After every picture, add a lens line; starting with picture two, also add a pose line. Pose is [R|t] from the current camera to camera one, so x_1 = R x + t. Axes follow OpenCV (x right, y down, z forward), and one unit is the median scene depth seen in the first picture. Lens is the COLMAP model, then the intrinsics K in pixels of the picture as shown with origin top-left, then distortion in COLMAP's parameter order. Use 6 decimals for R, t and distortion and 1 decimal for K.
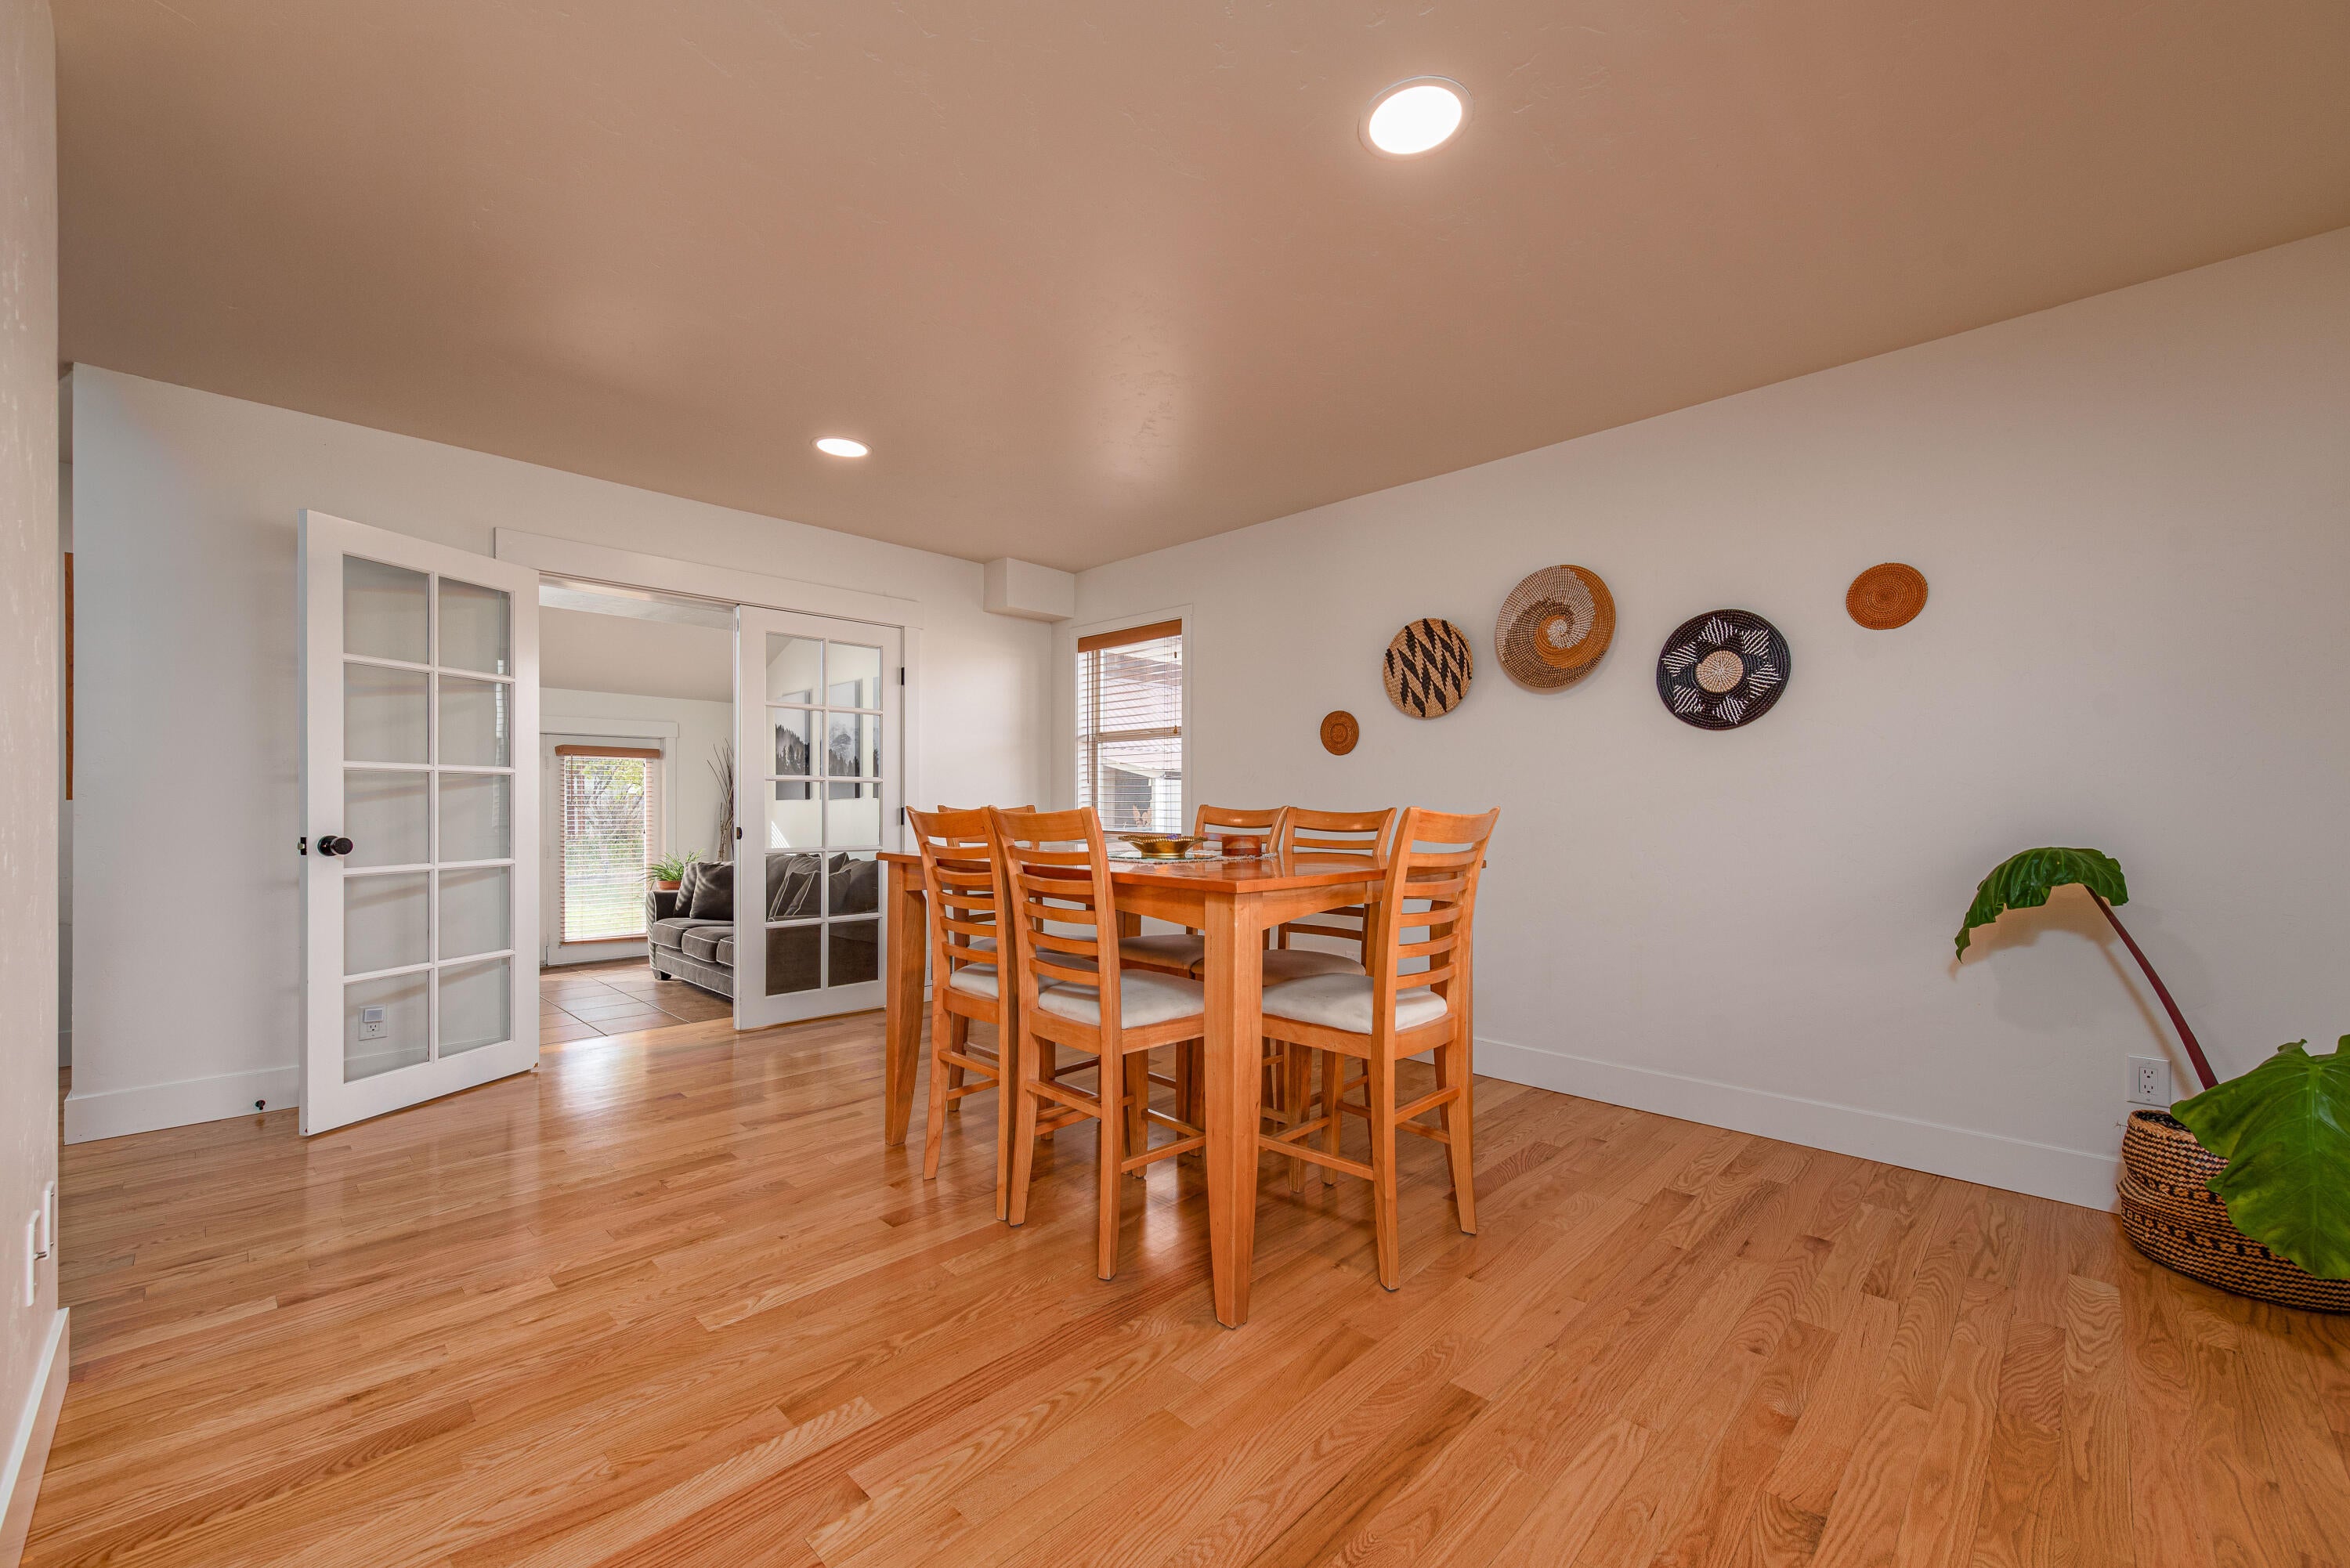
lens RADIAL K [[942.6, 0, 1175.0], [0, 942.6, 784.0], [0, 0, 1]] dist [-0.002160, -0.000573]
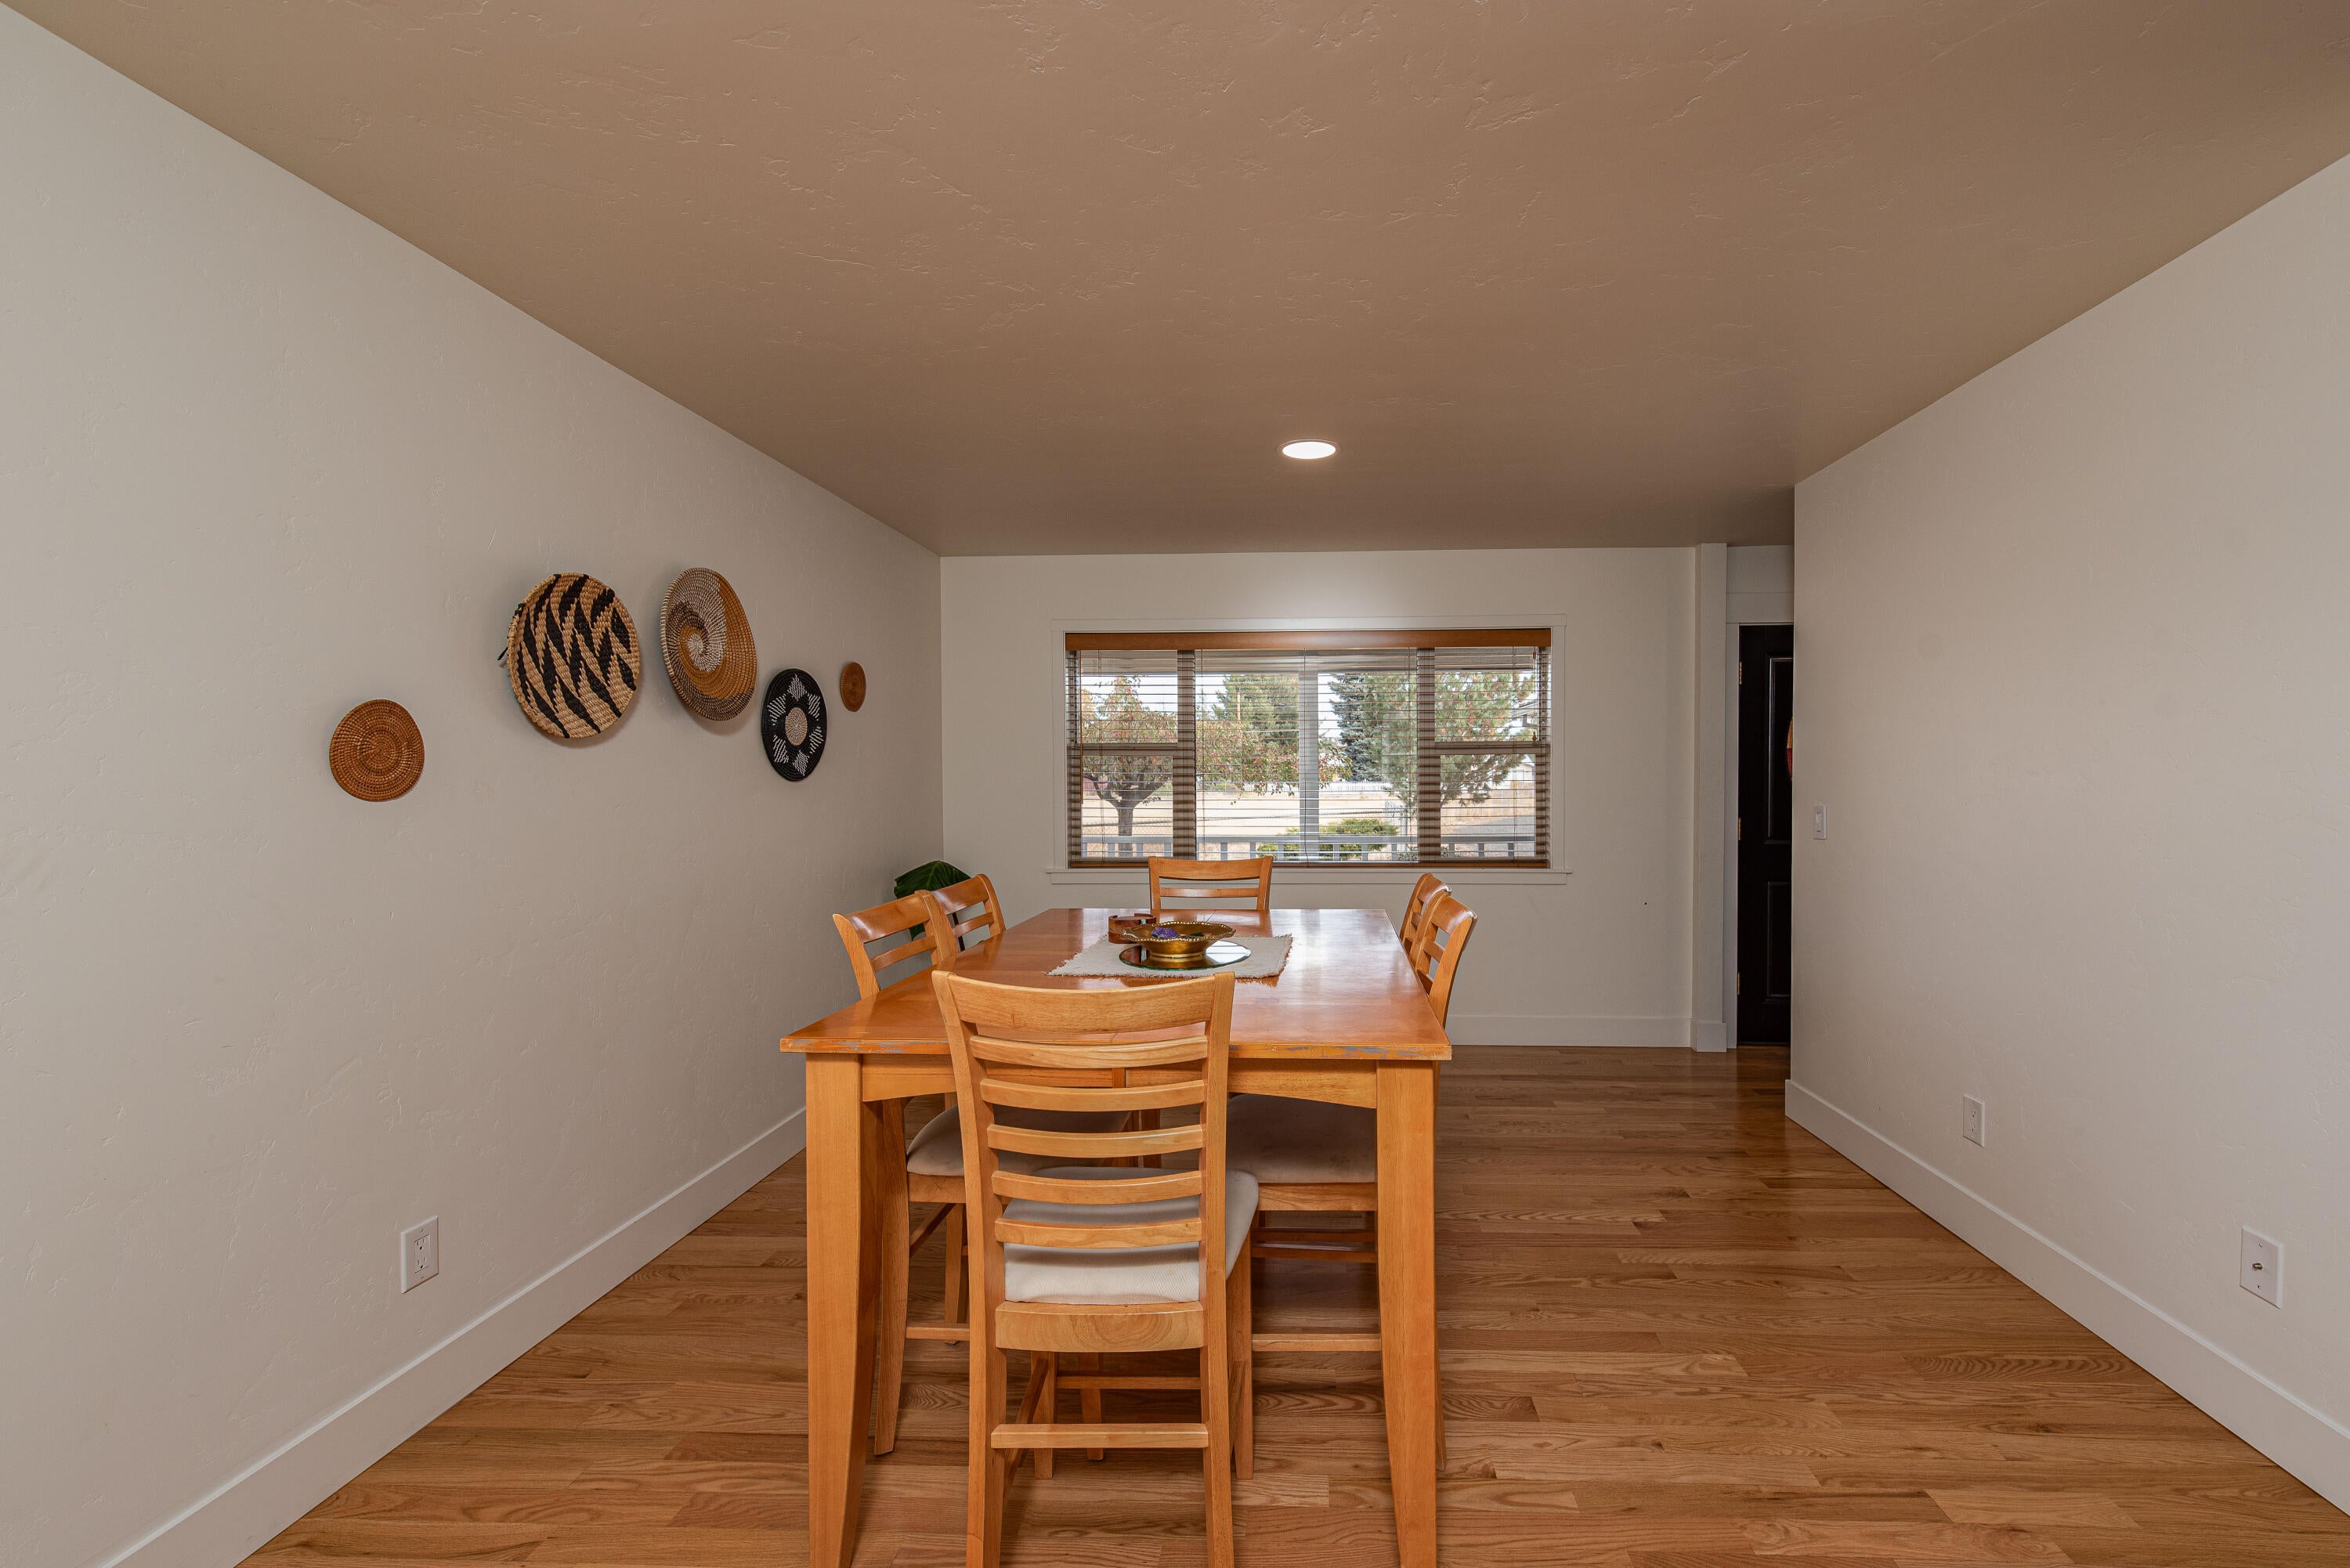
lens RADIAL K [[1209.1, 0, 1124.7], [0, 1209.1, 767.4], [0, 0, 1]] dist [0.000390, -0.000151]
pose [[-0.658322, -0.009738, 0.752674, -0.709272], [-0.022666, 0.999719, -0.006891, -0.071568], [-0.752395, -0.021596, -0.658358, 1.626198]]
